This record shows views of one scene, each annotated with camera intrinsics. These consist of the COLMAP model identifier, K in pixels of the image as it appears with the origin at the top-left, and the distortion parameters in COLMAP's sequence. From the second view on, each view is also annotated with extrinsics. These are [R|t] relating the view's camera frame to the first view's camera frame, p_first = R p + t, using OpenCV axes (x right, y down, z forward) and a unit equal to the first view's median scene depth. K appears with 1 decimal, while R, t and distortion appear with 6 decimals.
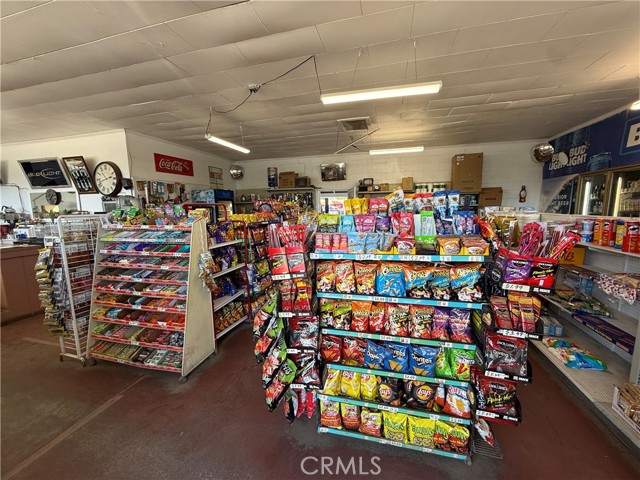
lens RADIAL K [[254.2, 0, 320.0], [0, 254.2, 240.0], [0, 0, 1]] dist [0.000692, -0.000280]
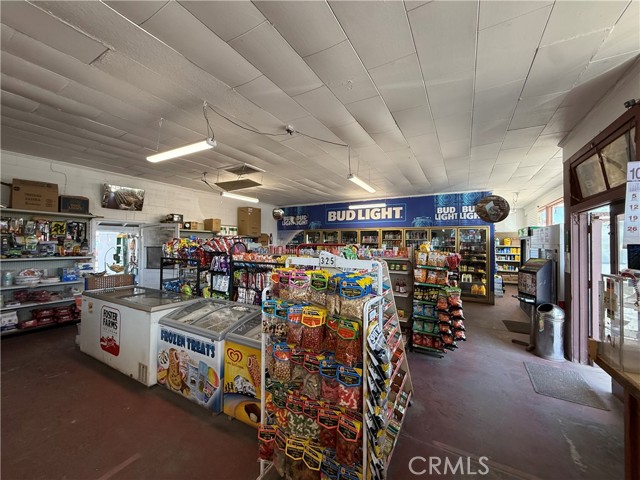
lens RADIAL K [[254.2, 0, 320.0], [0, 254.2, 240.0], [0, 0, 1]] dist [0.000692, -0.000280]
pose [[0.246557, 0.032181, 0.968594, -0.697570], [0.114781, 0.991444, -0.062157, -0.053055], [-0.962307, 0.126501, 0.240754, 0.410449]]
